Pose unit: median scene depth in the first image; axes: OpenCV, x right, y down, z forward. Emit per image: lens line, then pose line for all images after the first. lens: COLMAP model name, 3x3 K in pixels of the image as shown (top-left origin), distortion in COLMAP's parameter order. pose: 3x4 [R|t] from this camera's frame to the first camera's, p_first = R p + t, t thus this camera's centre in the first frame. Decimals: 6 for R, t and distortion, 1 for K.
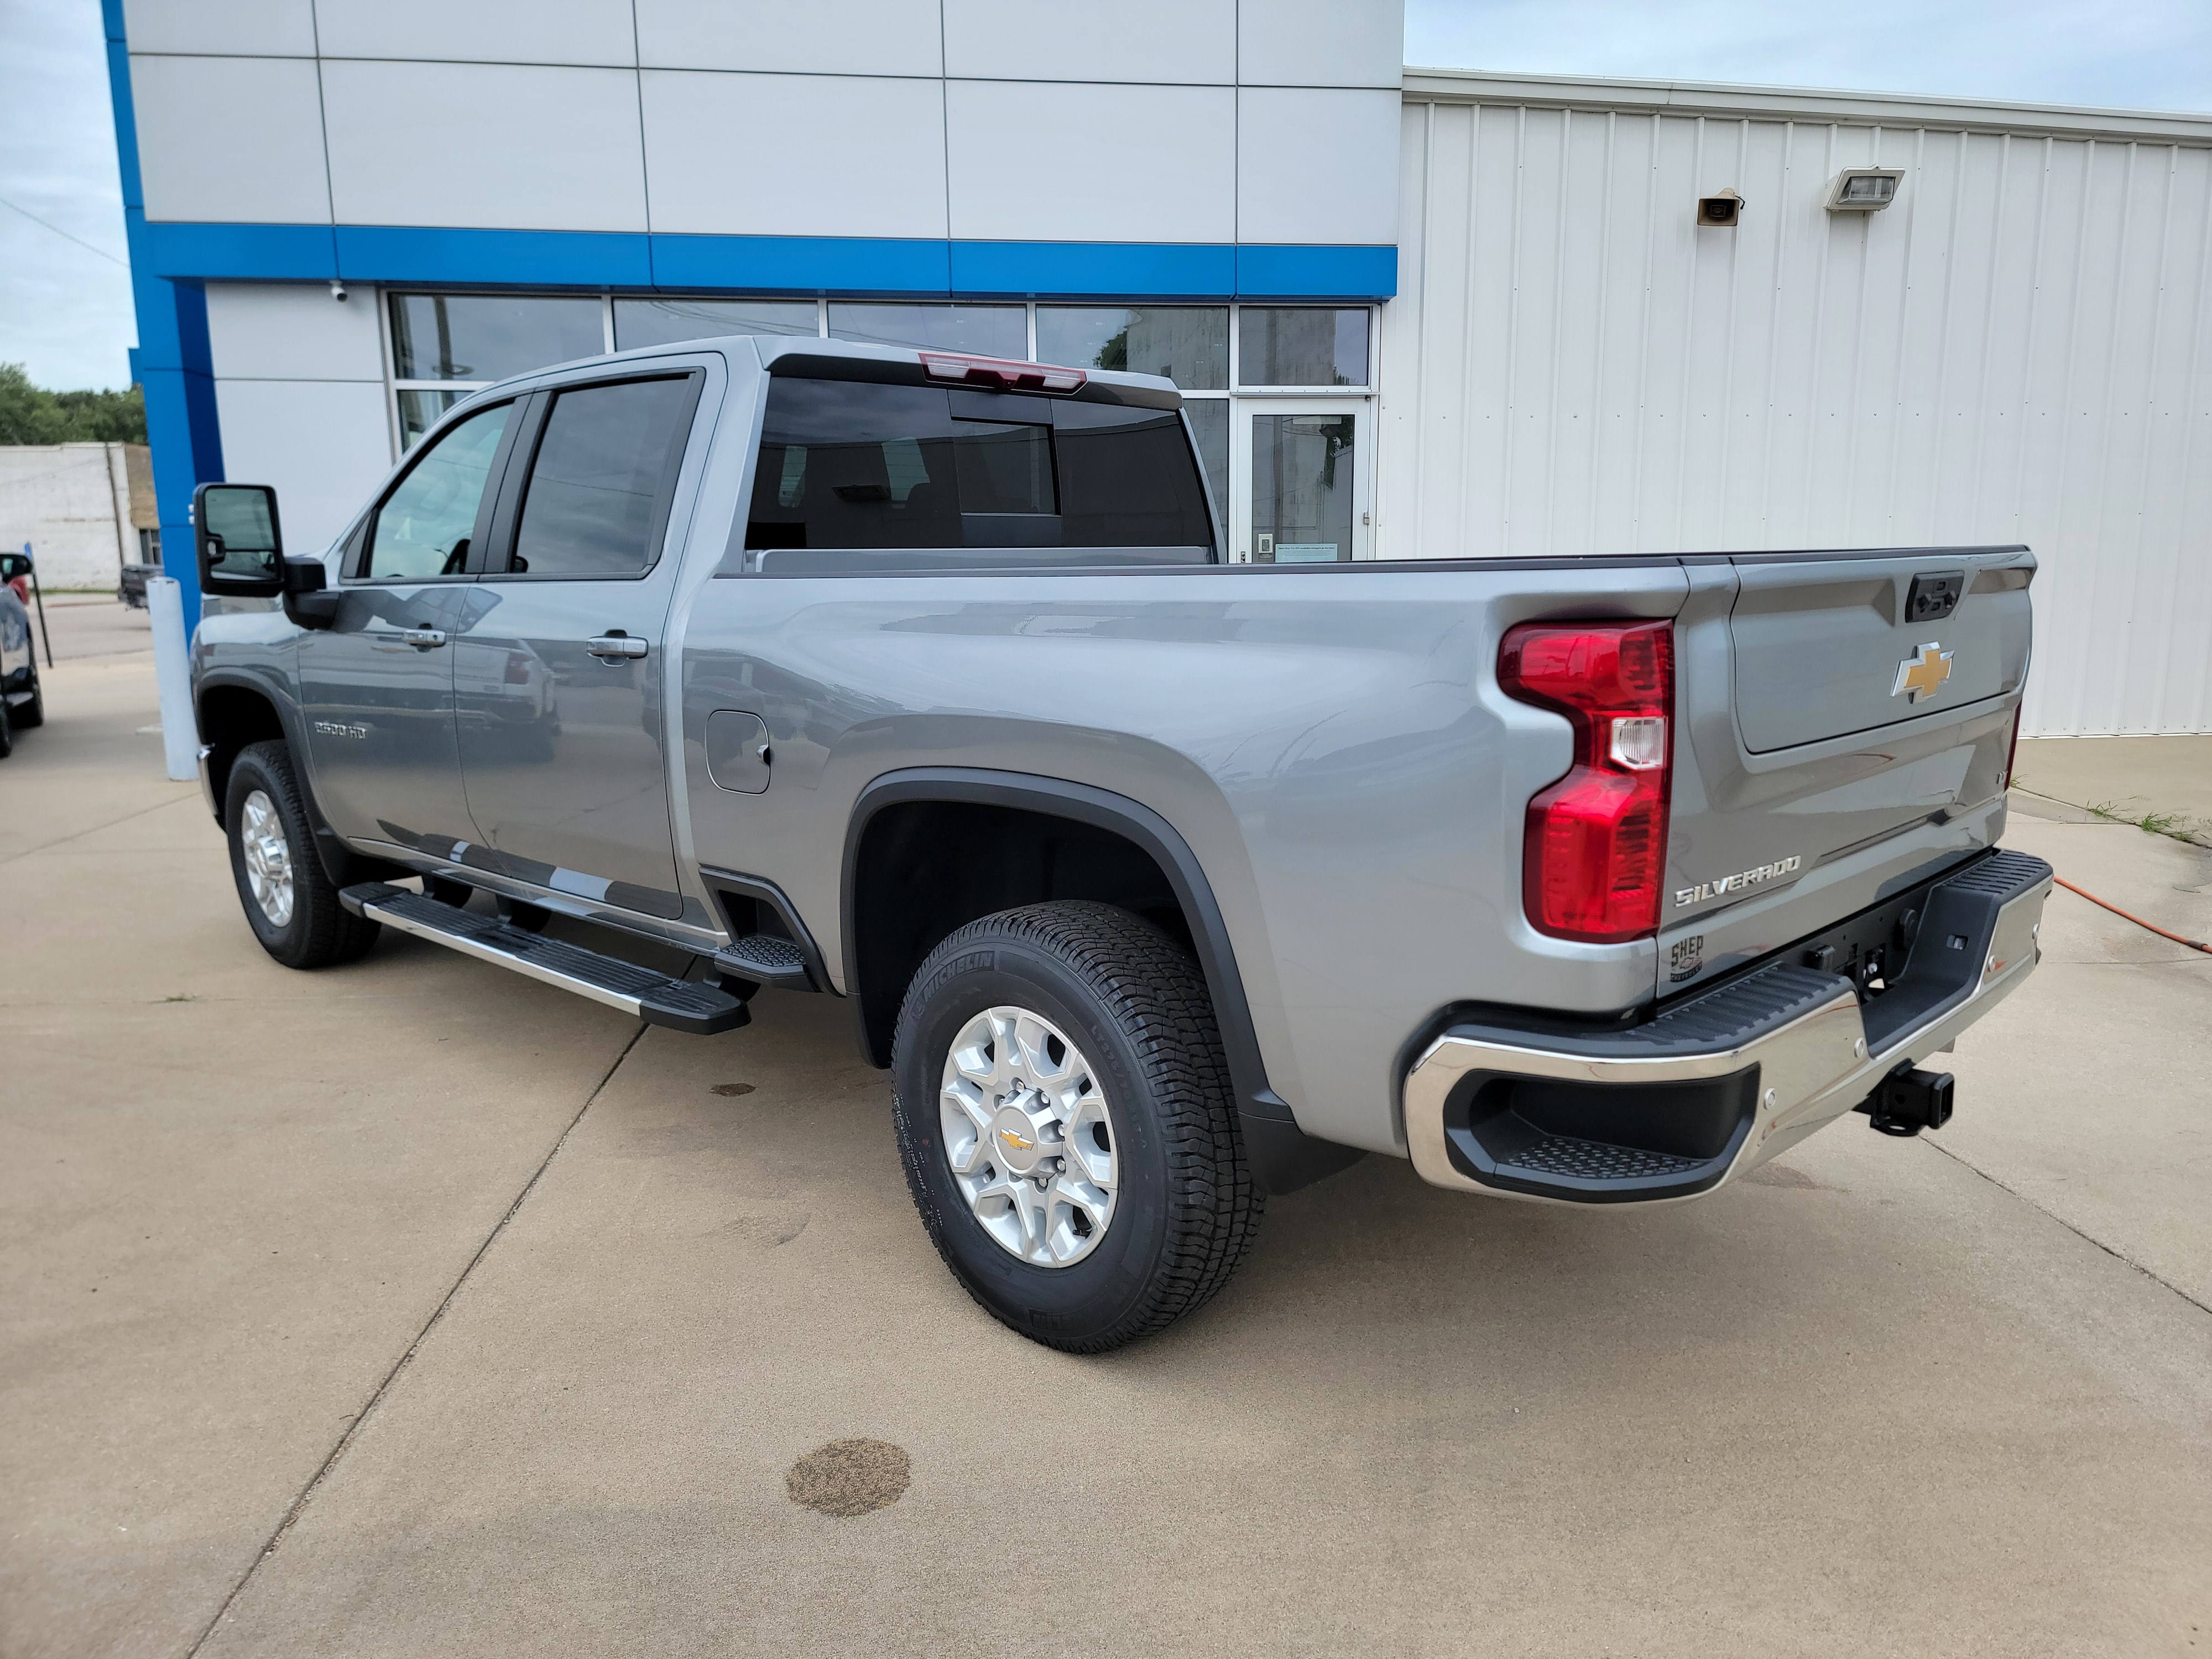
lens RADIAL K [[1535.0, 0, 1133.9], [0, 1535.0, 844.9], [0, 0, 1]] dist [0.077766, -0.065470]
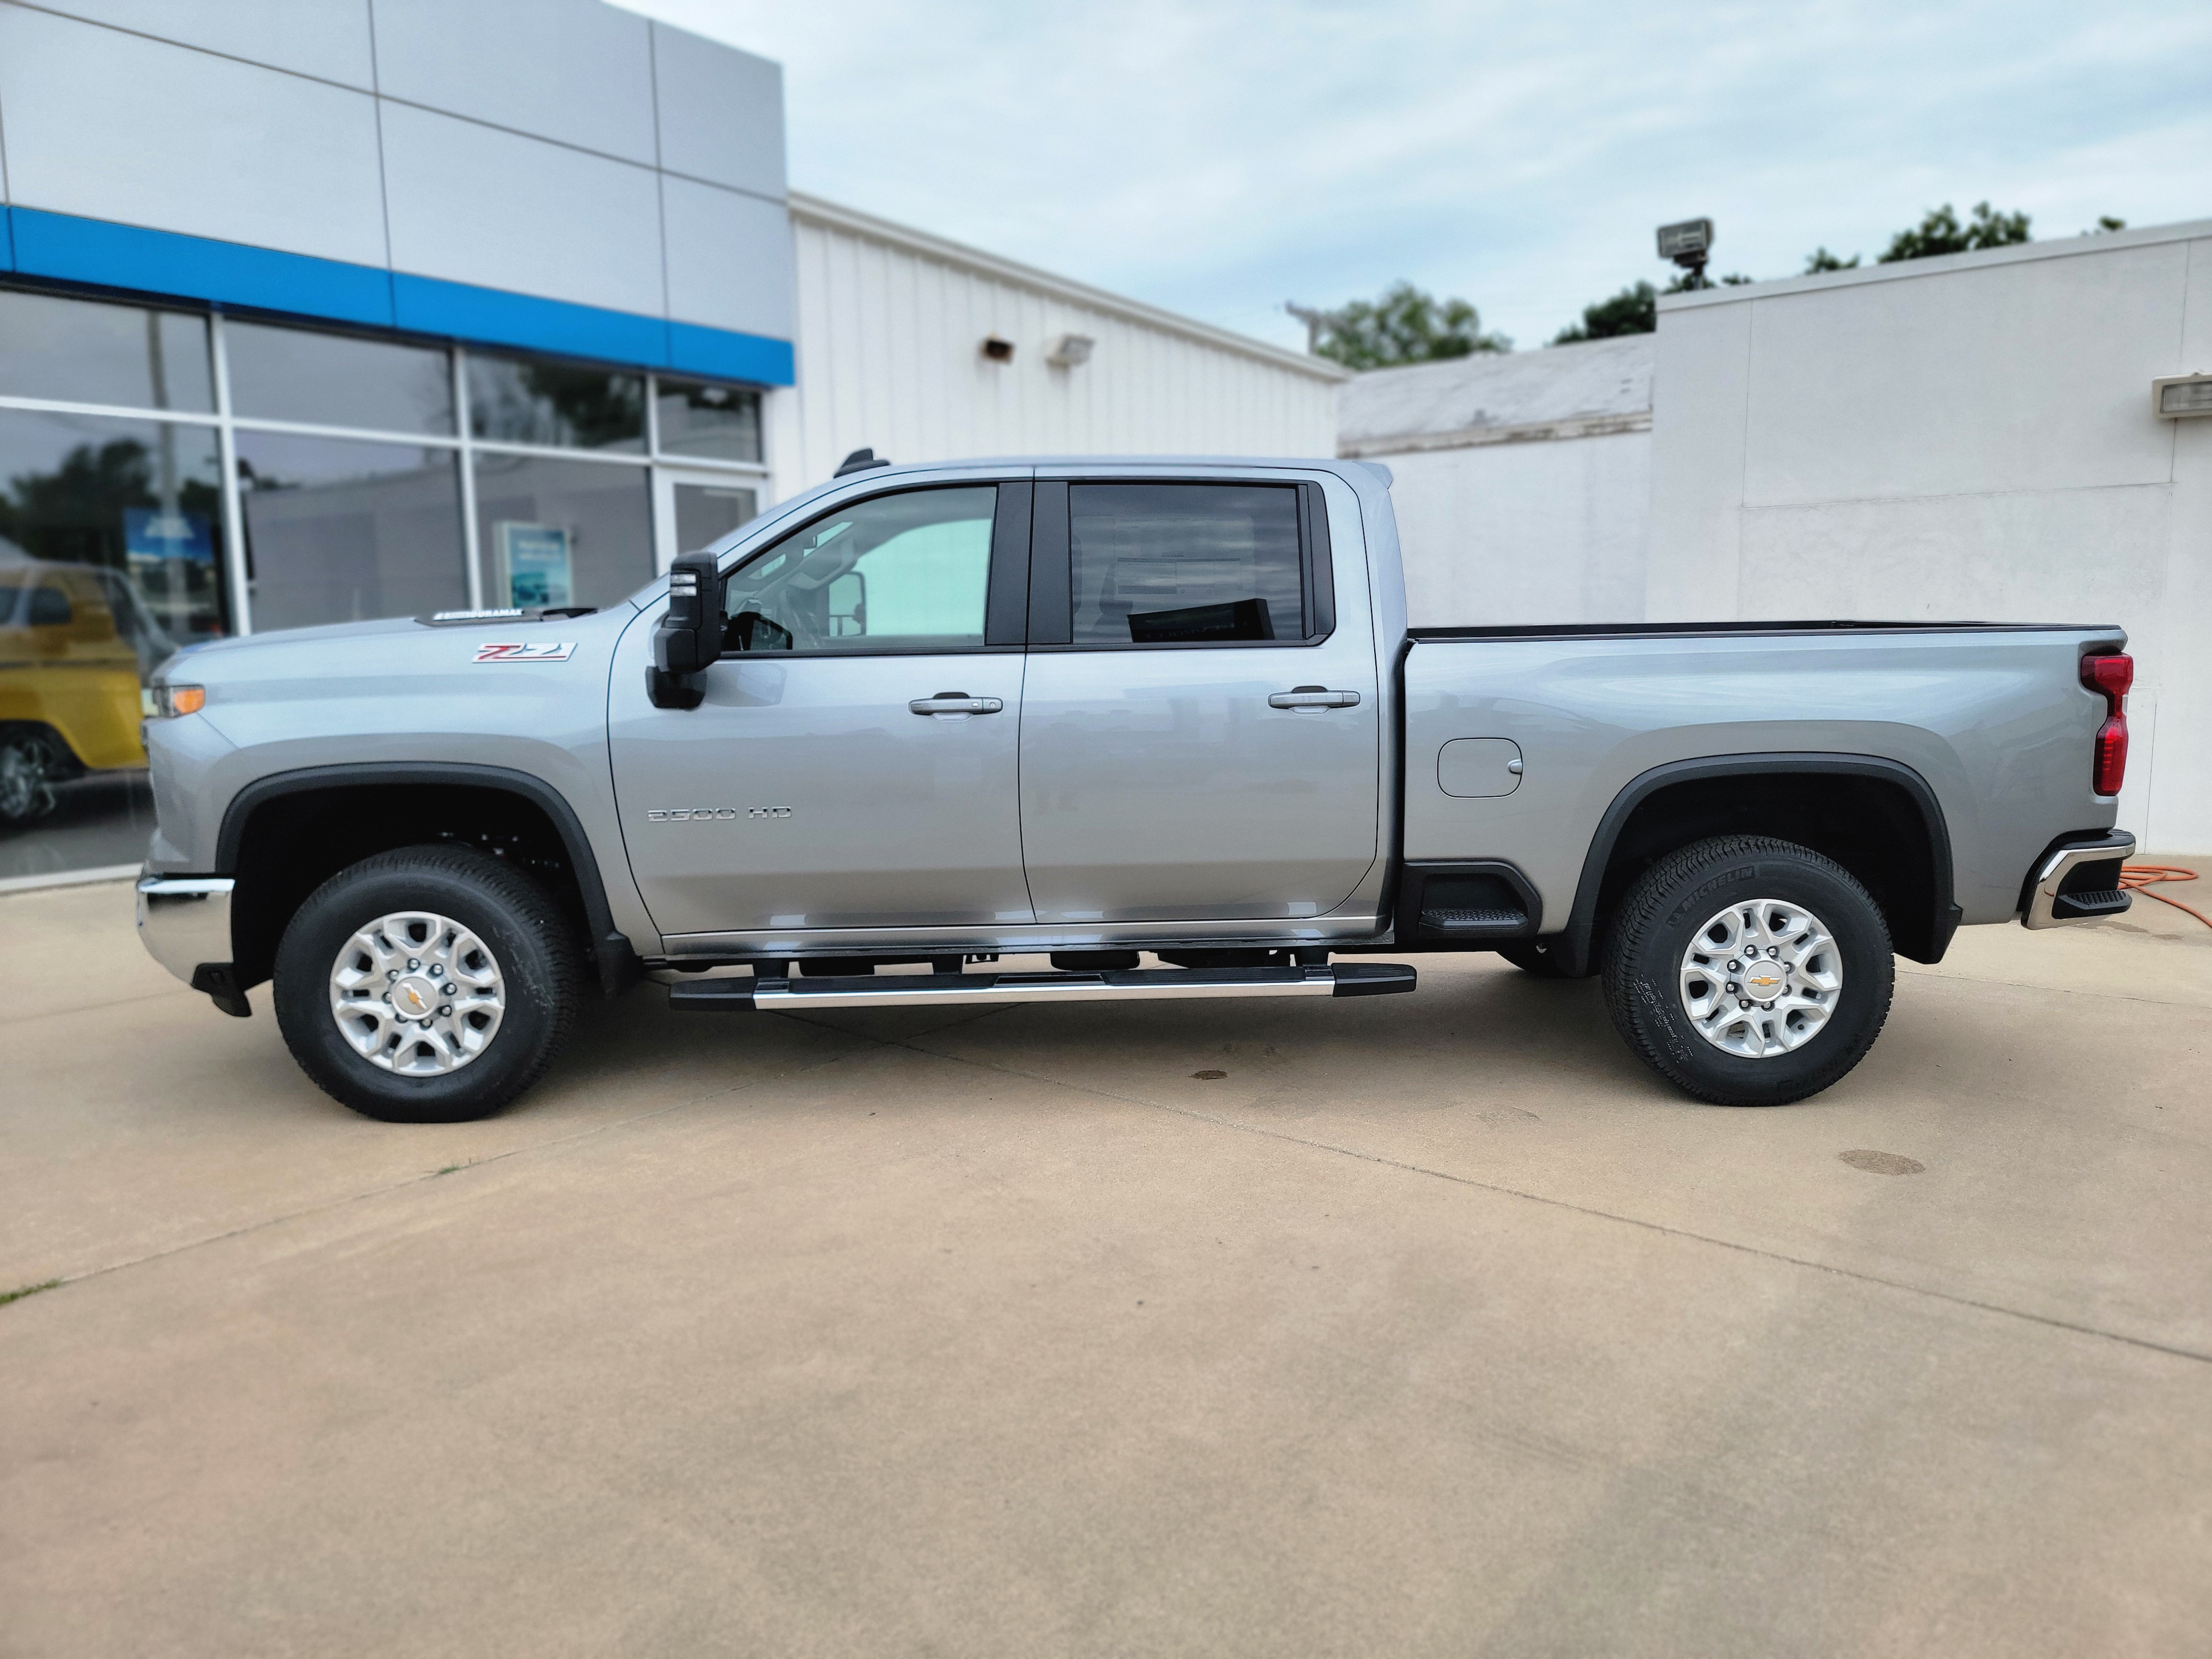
lens RADIAL K [[1564.7, 0, 1115.2], [0, 1564.7, 834.3], [0, 0, 1]] dist [0.072168, -0.070699]
pose [[0.686978, -0.091847, 0.720851, -0.518280], [0.127917, 0.991775, 0.004461, -0.016851], [-0.715331, 0.089145, 0.693076, 0.095534]]
